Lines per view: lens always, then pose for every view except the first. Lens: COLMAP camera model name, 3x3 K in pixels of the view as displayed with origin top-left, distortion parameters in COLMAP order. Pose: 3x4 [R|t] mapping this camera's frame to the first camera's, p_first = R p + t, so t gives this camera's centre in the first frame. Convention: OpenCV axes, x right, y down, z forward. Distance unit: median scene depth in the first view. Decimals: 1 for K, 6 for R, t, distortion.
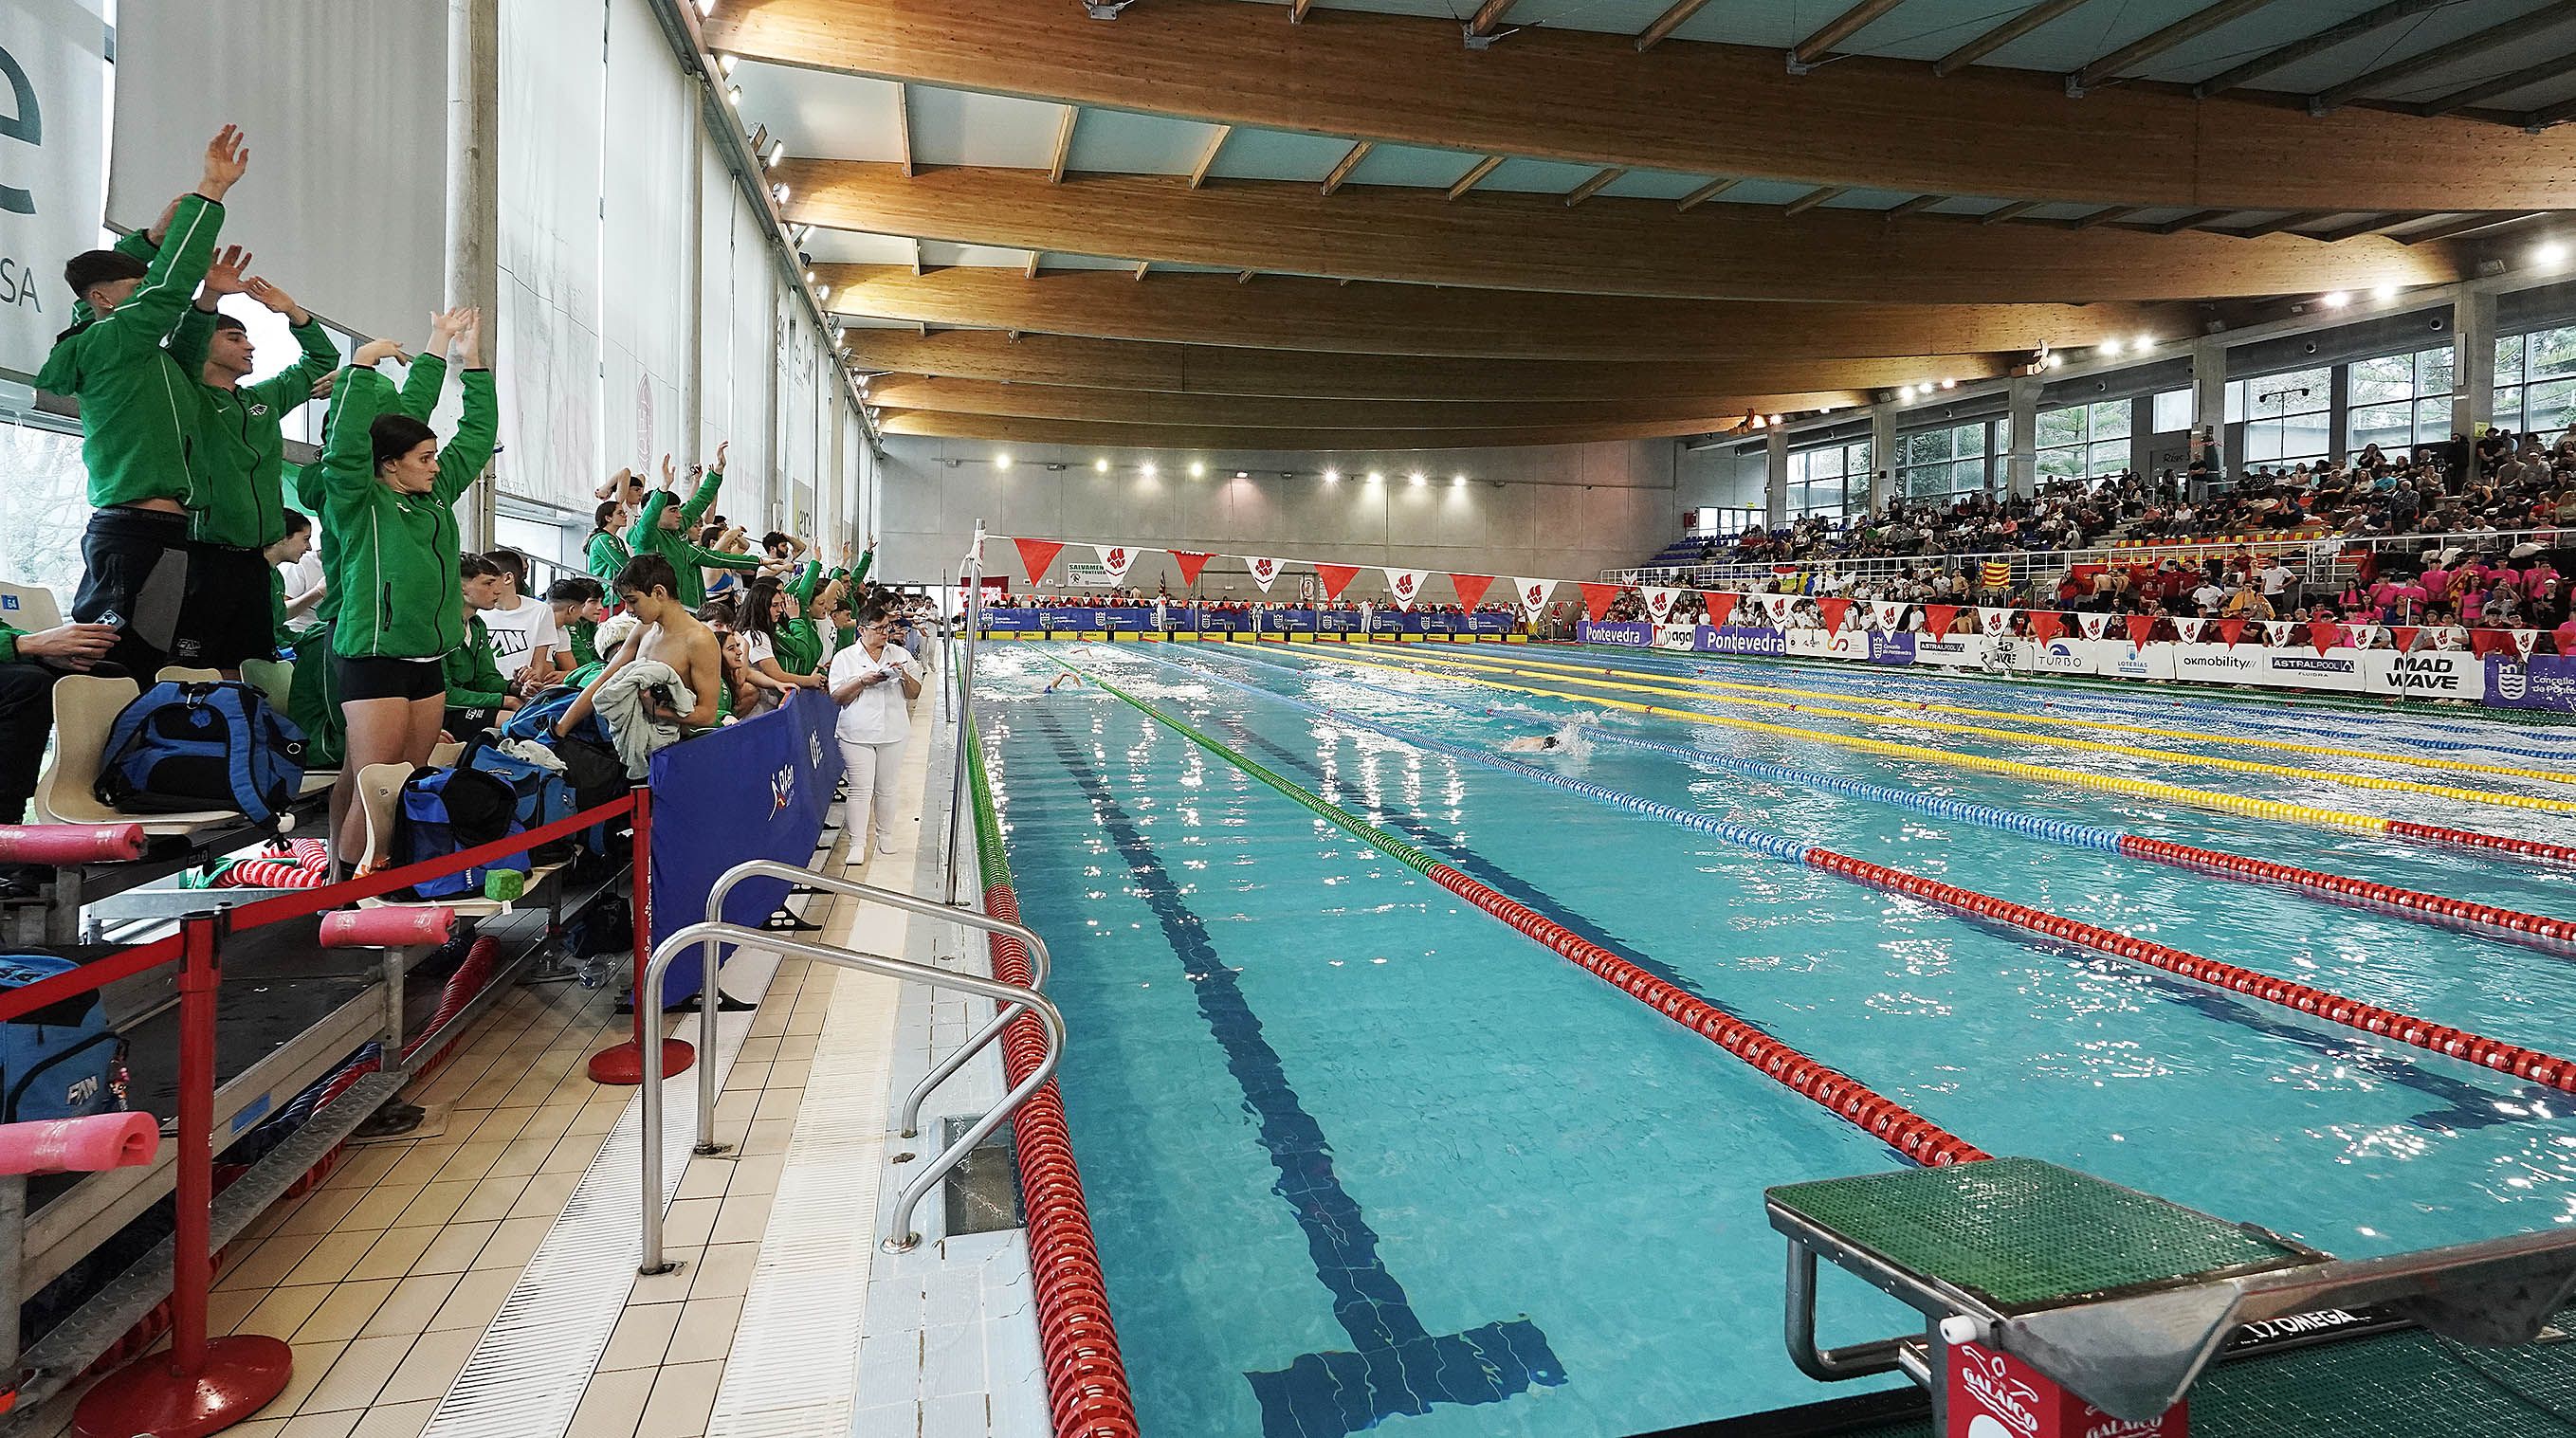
lens RADIAL K [[1261.9, 0, 1298.1], [0, 1261.9, 623.8], [0, 0, 1]] dist [0.002239, 0.000901]
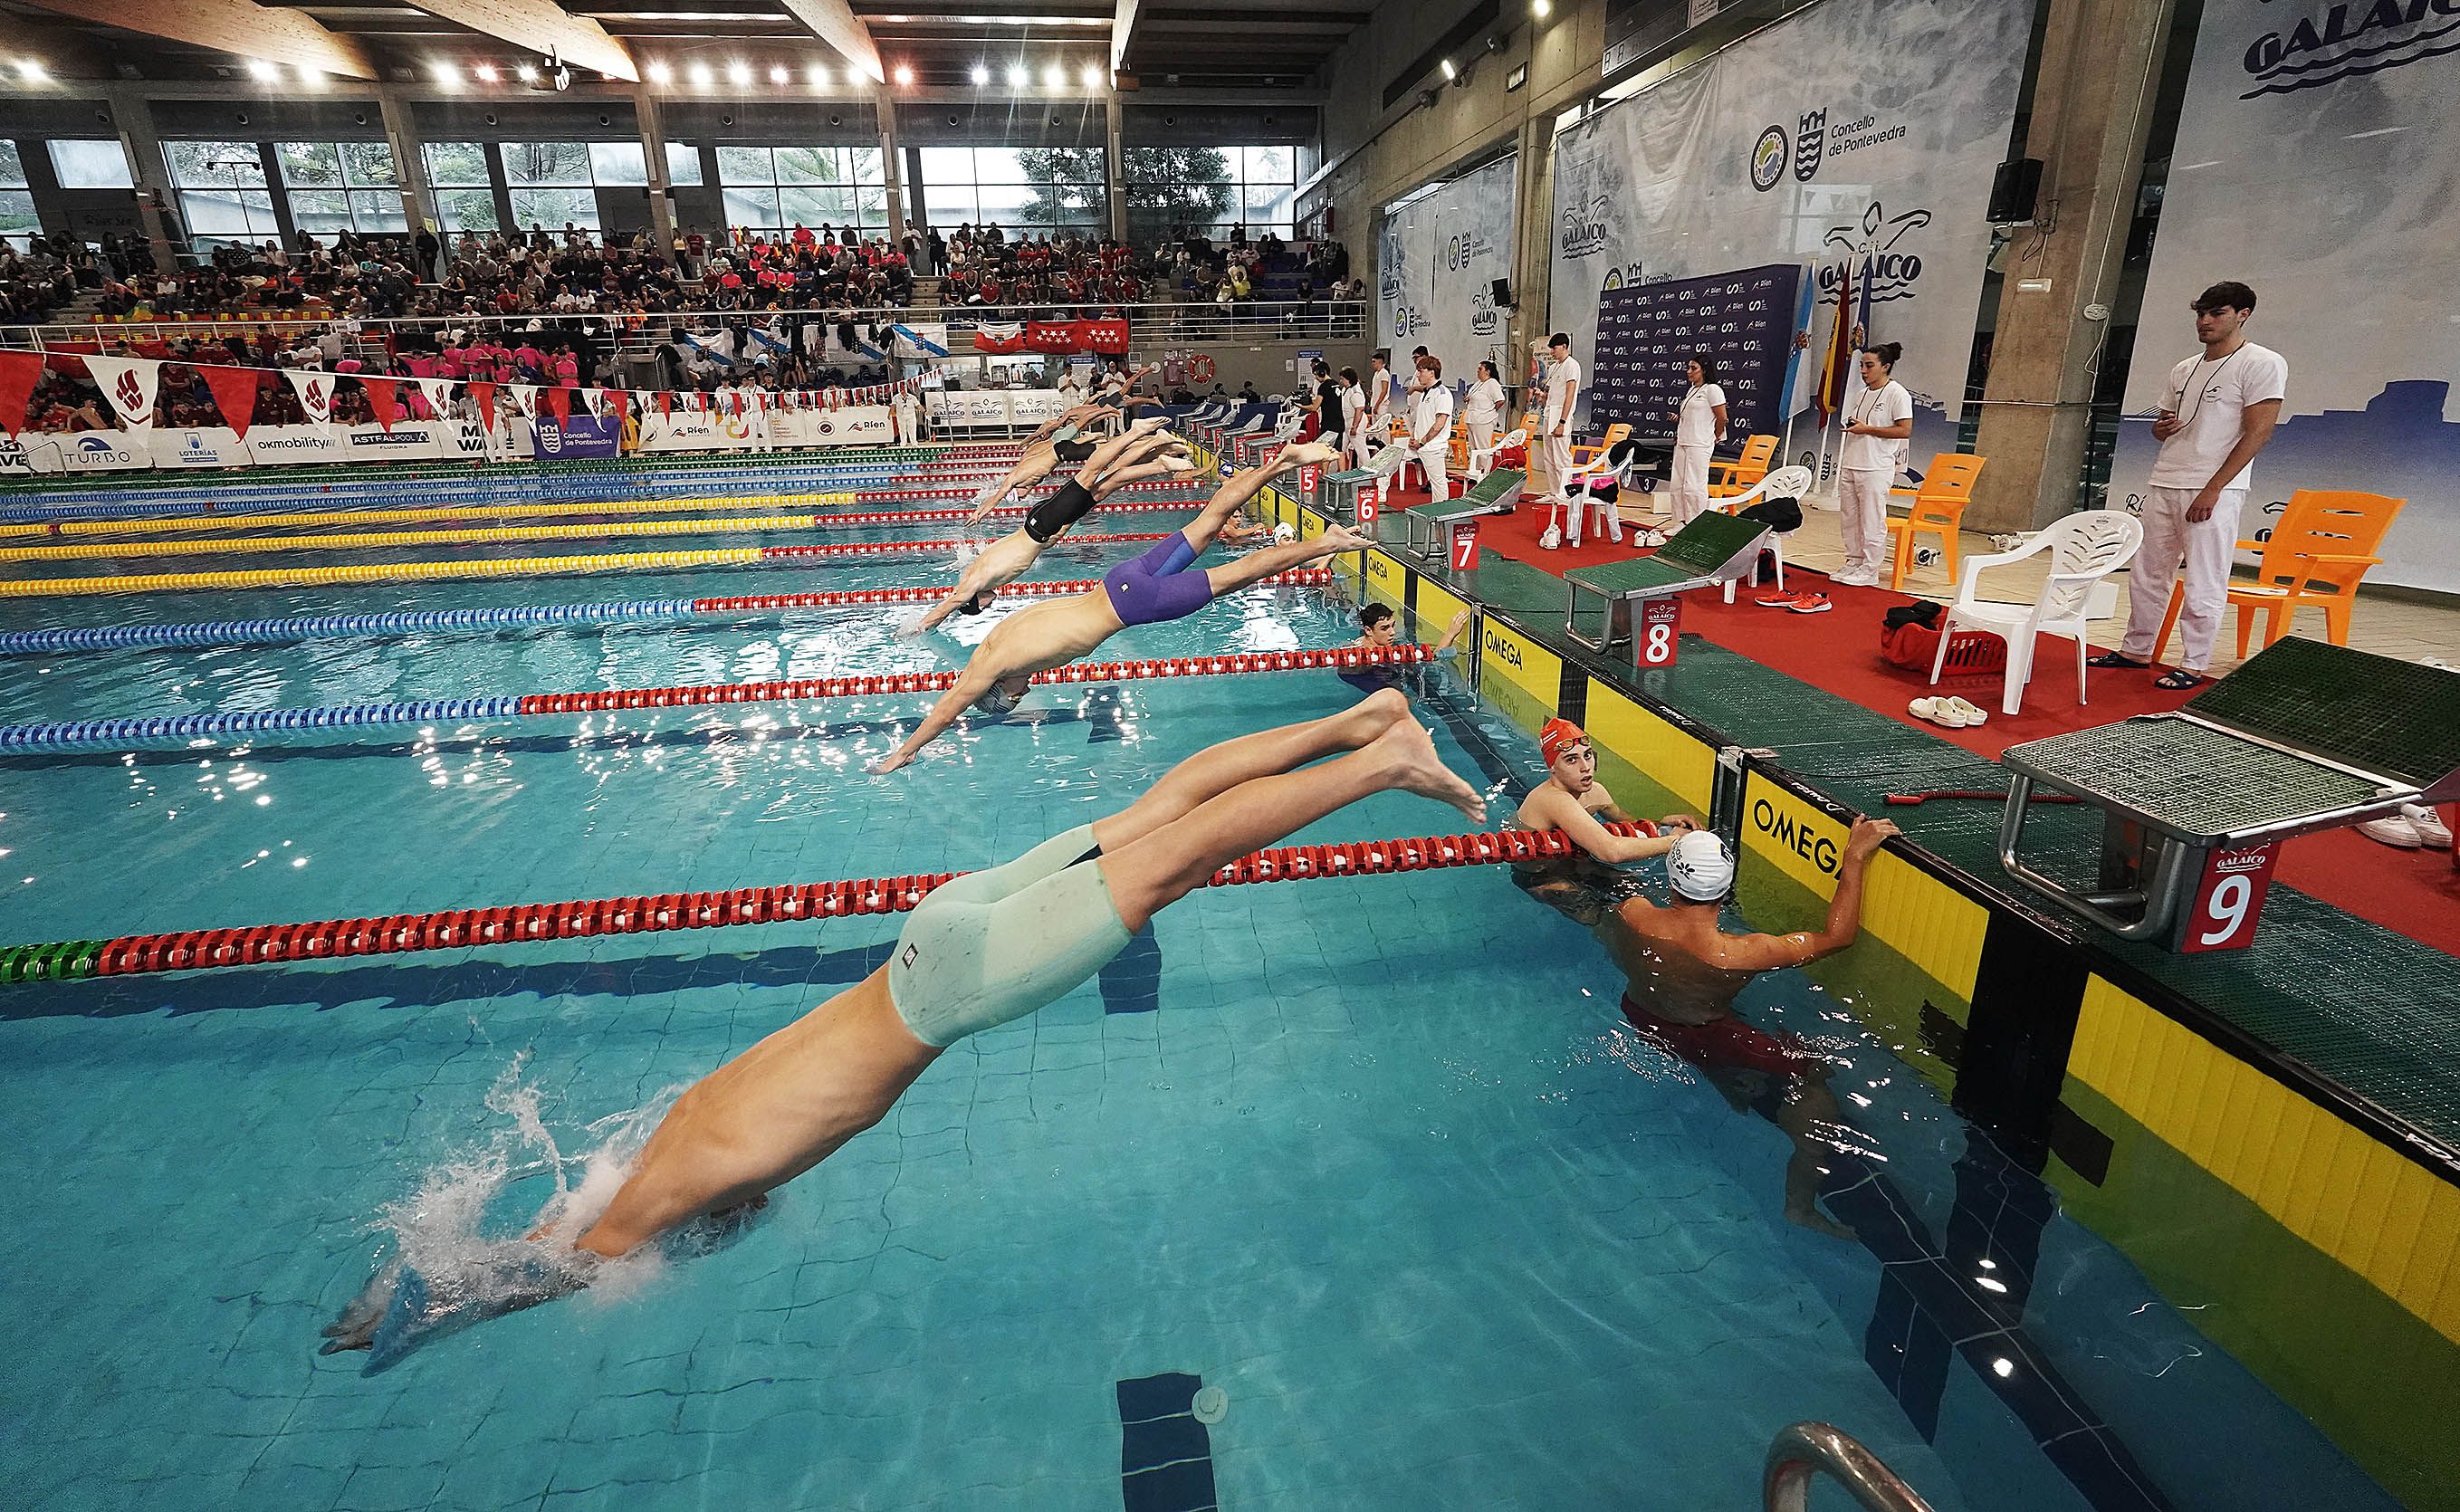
lens RADIAL K [[1081.9, 0, 1219.9], [0, 1081.9, 690.9], [0, 0, 1]] dist [-0.012164, 0.005994]
pose [[0.129362, -0.300228, 0.945055, -0.041348], [0.043430, 0.953864, 0.297082, -0.003384], [-0.990646, 0.002612, 0.136432, 0.101234]]
